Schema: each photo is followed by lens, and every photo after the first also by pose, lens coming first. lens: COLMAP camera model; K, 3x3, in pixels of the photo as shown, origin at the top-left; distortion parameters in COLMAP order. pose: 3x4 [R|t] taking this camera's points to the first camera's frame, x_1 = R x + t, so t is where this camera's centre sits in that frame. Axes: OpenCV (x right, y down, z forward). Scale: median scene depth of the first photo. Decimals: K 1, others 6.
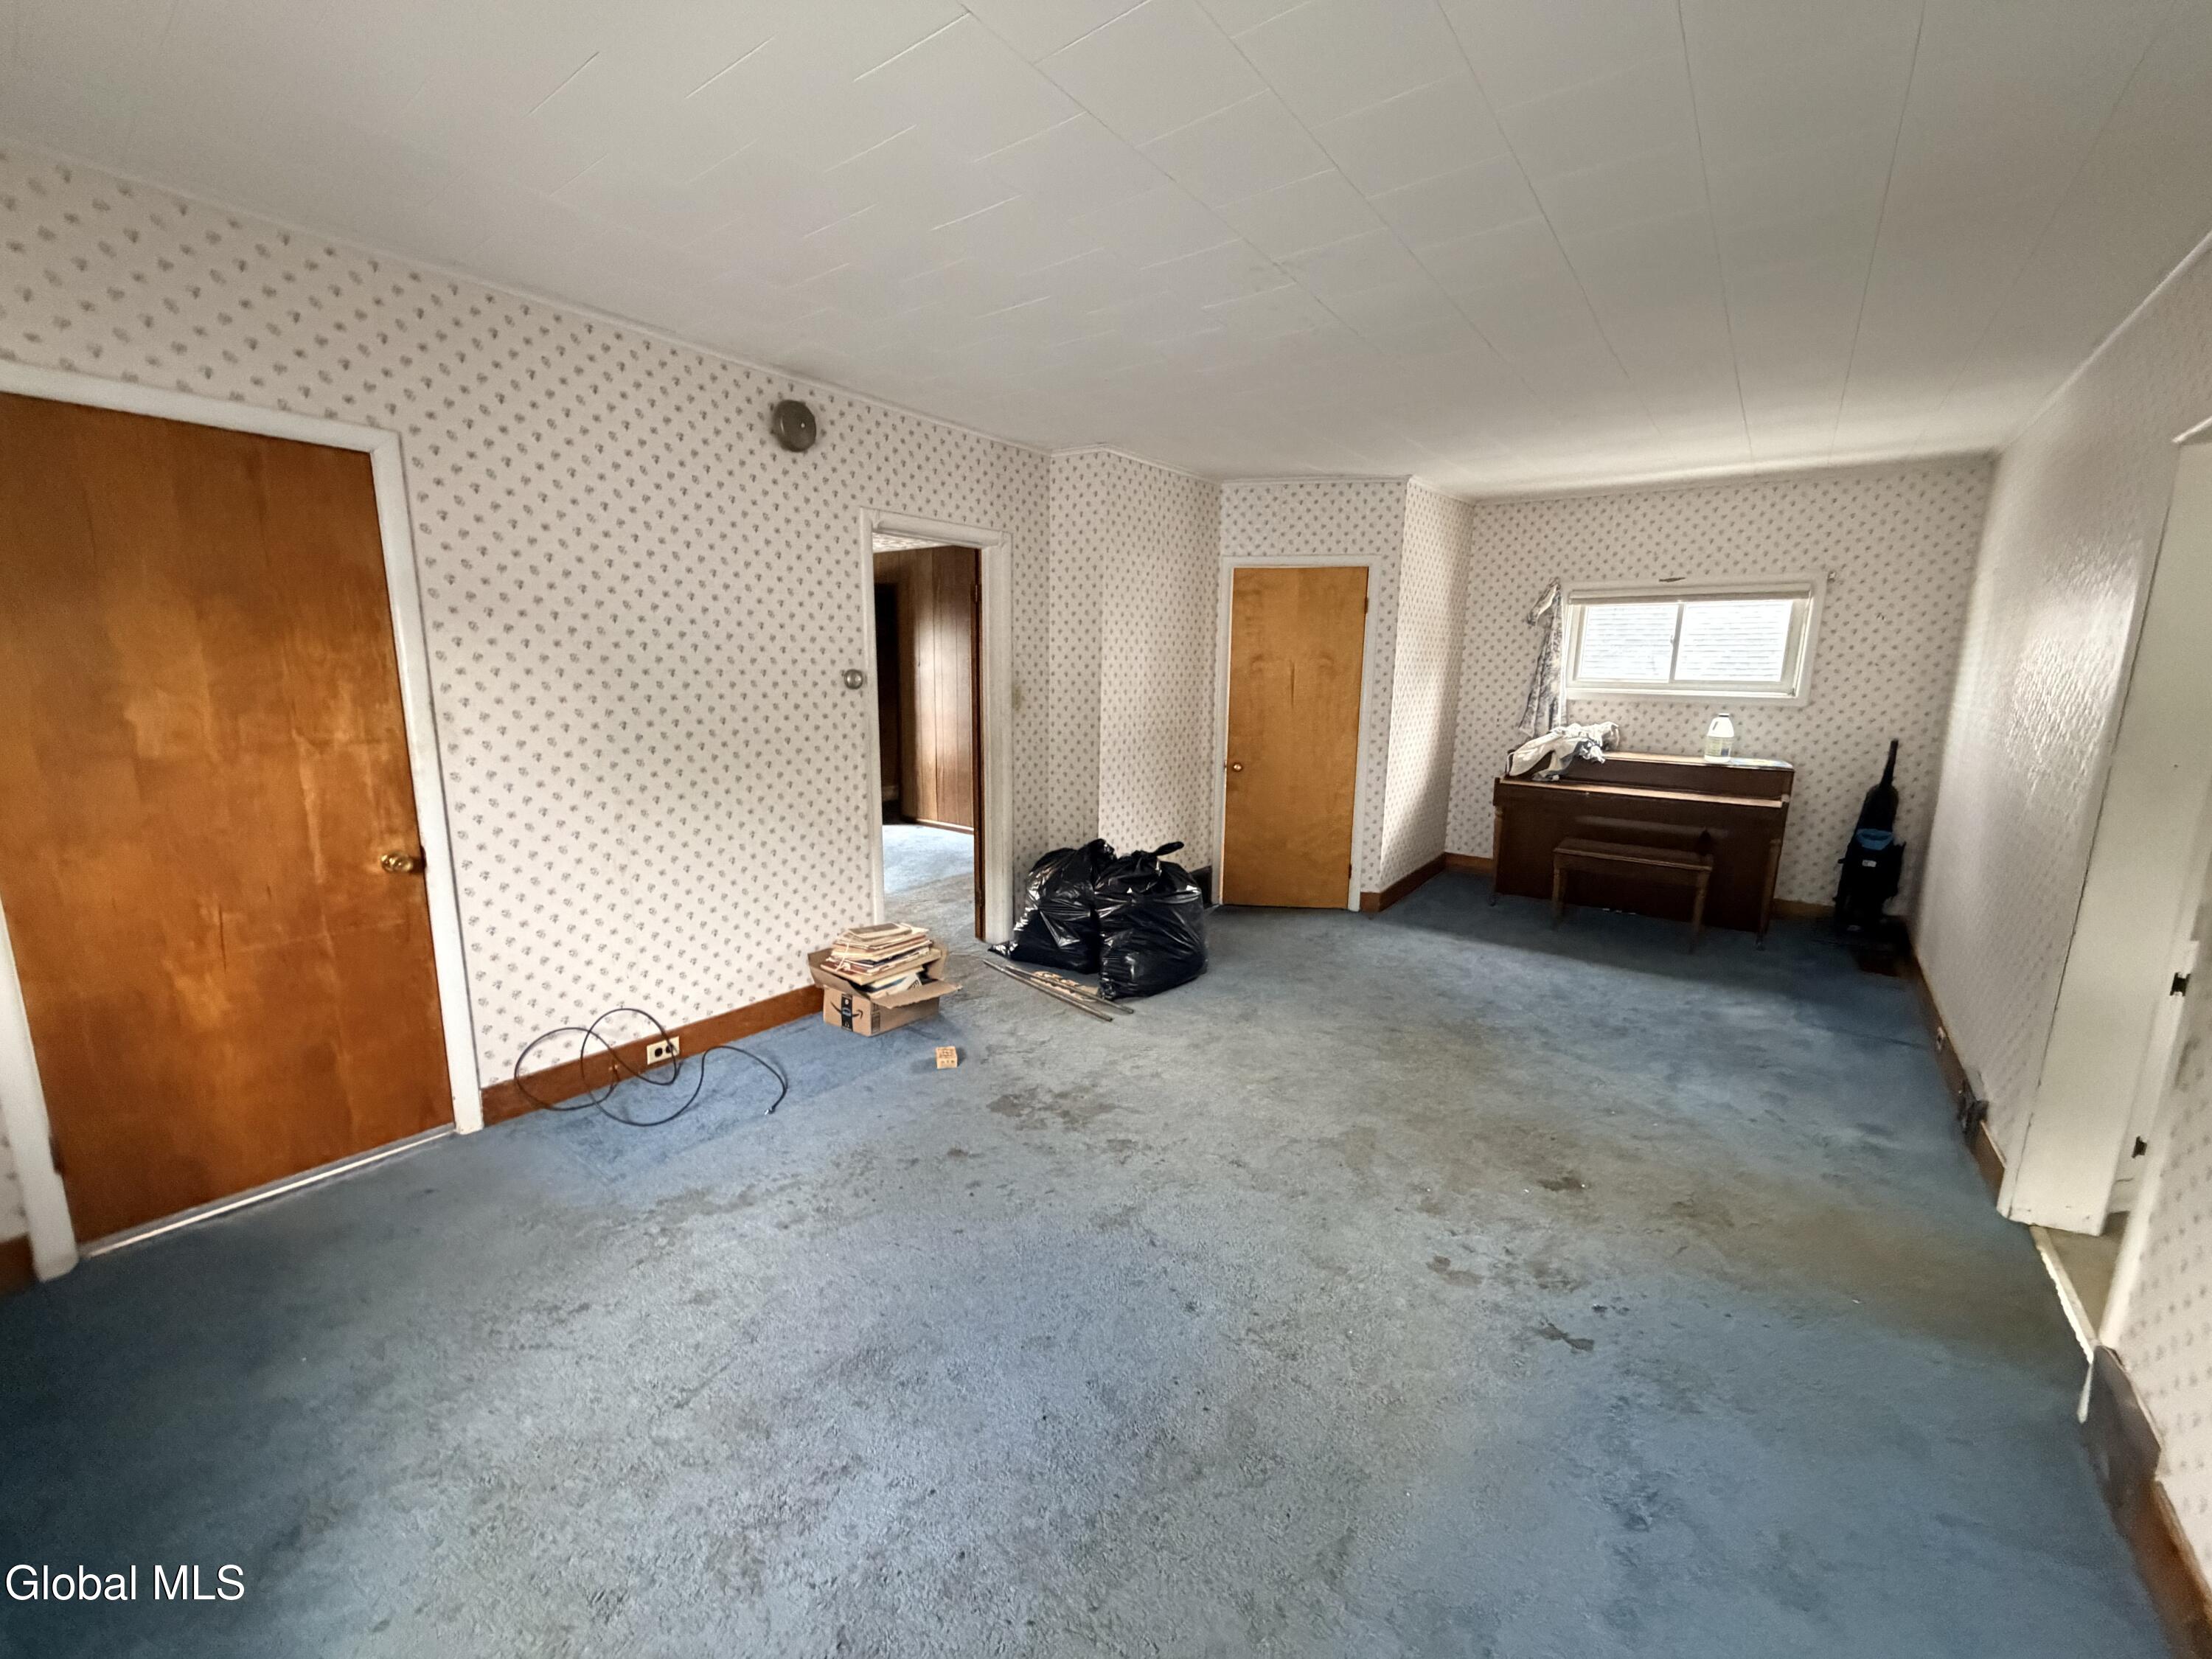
lens RADIAL K [[878.4, 0, 1097.5], [0, 878.4, 830.3], [0, 0, 1]] dist [-0.002325, 0.000803]
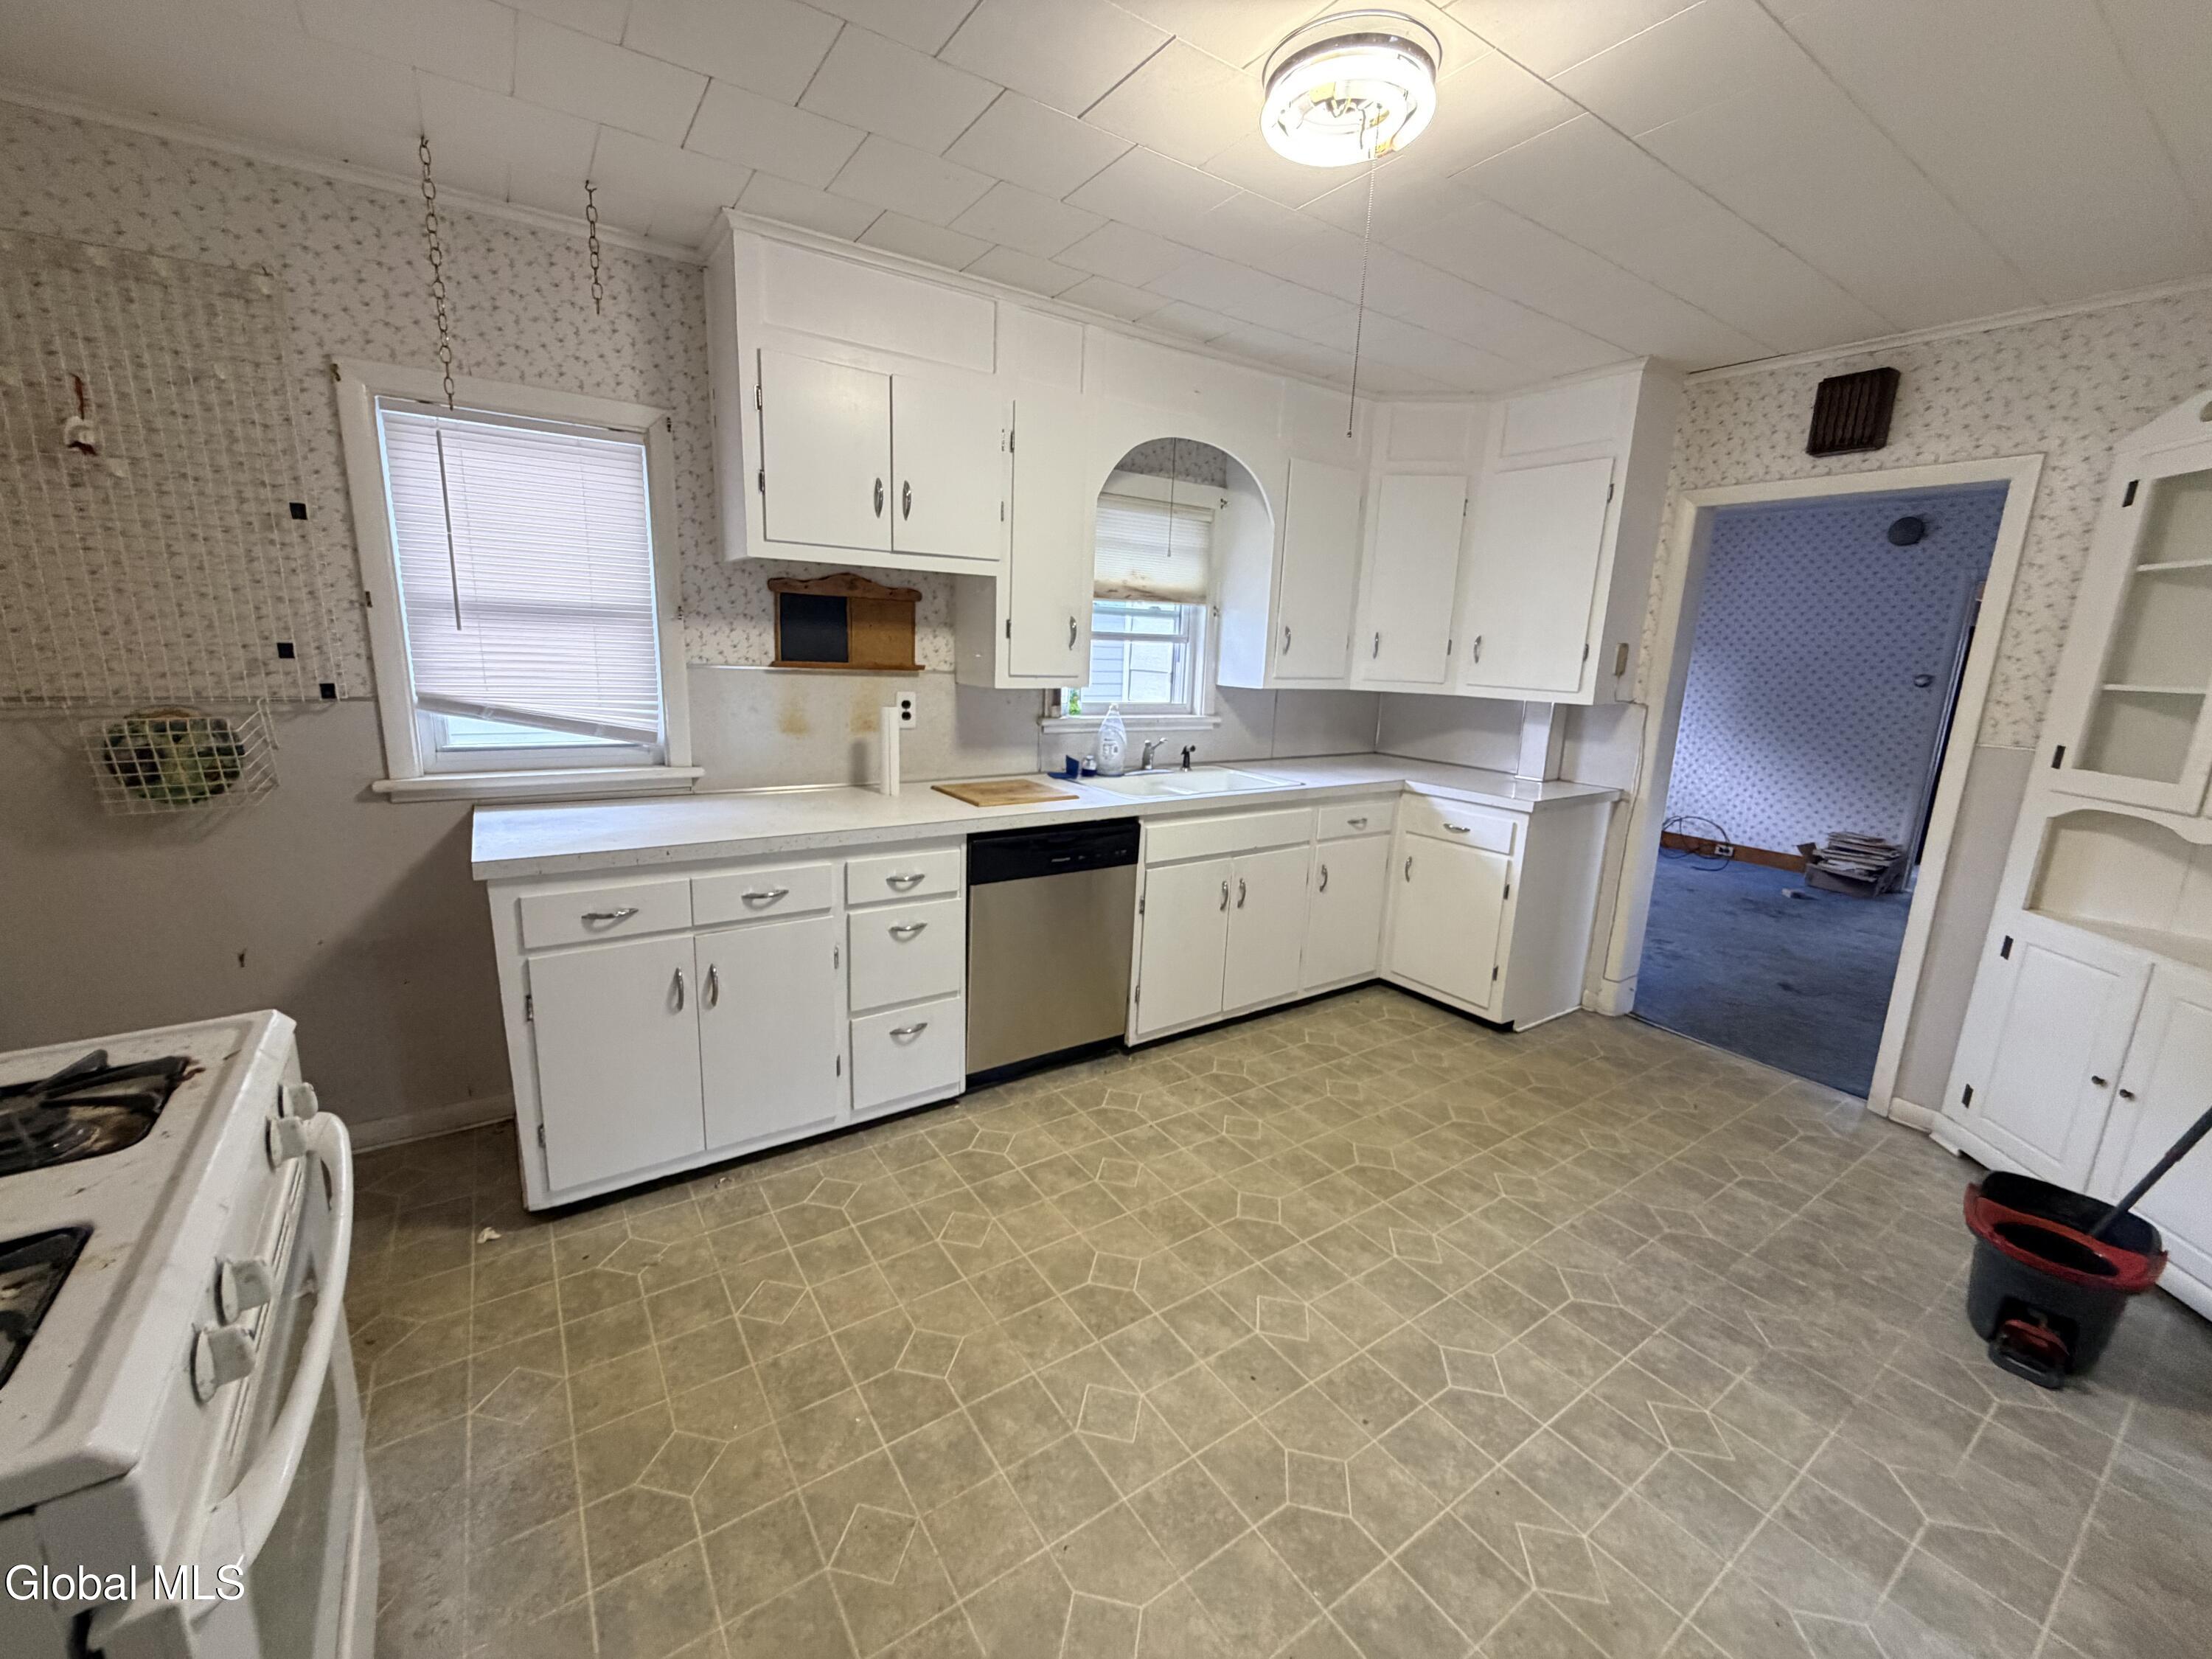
lens RADIAL K [[878.4, 0, 1097.9], [0, 878.4, 827.0], [0, 0, 1]] dist [-0.002325, 0.000803]
pose [[-0.298662, 0.177834, -0.937644, 1.875595], [-0.211876, 0.945612, 0.246833, -0.002165], [0.930543, 0.272384, -0.244739, 0.108973]]
